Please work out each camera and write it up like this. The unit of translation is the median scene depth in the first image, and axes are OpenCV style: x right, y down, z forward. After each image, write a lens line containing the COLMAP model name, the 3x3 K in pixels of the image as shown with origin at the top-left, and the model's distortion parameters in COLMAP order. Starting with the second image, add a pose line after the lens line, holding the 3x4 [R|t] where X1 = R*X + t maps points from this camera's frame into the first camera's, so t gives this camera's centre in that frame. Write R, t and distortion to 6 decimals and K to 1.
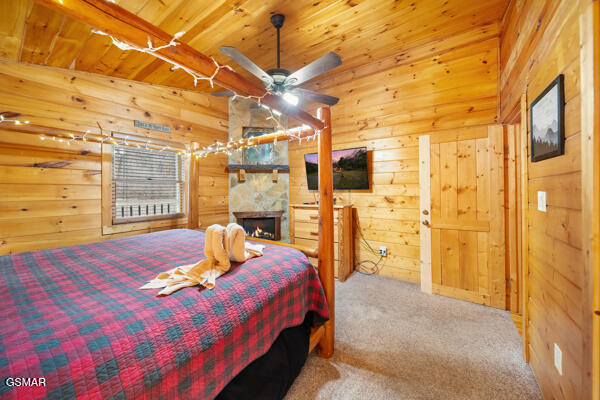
lens RADIAL K [[211.5, 0, 293.9], [0, 211.5, 189.6], [0, 0, 1]] dist [-0.000374, -0.000977]
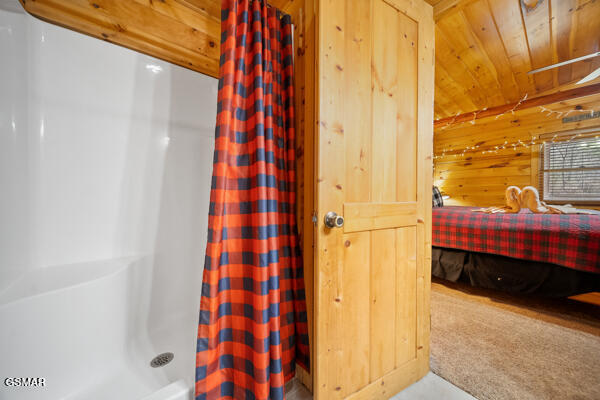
lens RADIAL K [[211.5, 0, 298.7], [0, 211.5, 197.7], [0, 0, 1]] dist [-0.000374, -0.000977]
pose [[-0.258226, 0.004897, -0.966072, 0.875720], [-0.009882, 0.999921, 0.007710, 0.137921], [0.966034, 0.011538, -0.258157, -0.129201]]
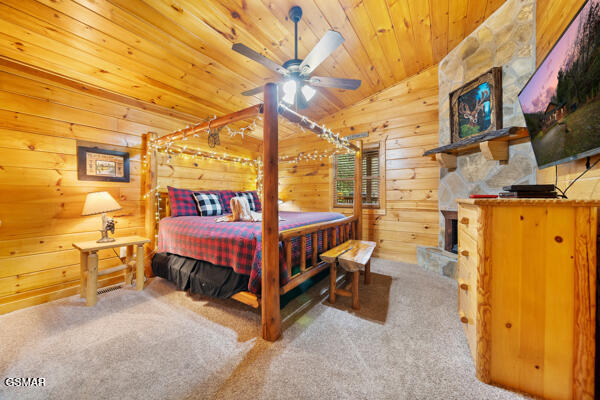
lens RADIAL K [[211.5, 0, 300.2], [0, 211.5, 197.8], [0, 0, 1]] dist [-0.000374, -0.000977]
pose [[0.020971, 0.007520, -0.999752, 0.772181], [0.003601, 0.999965, 0.007597, 0.086985], [0.999774, -0.003759, 0.020943, 0.770341]]
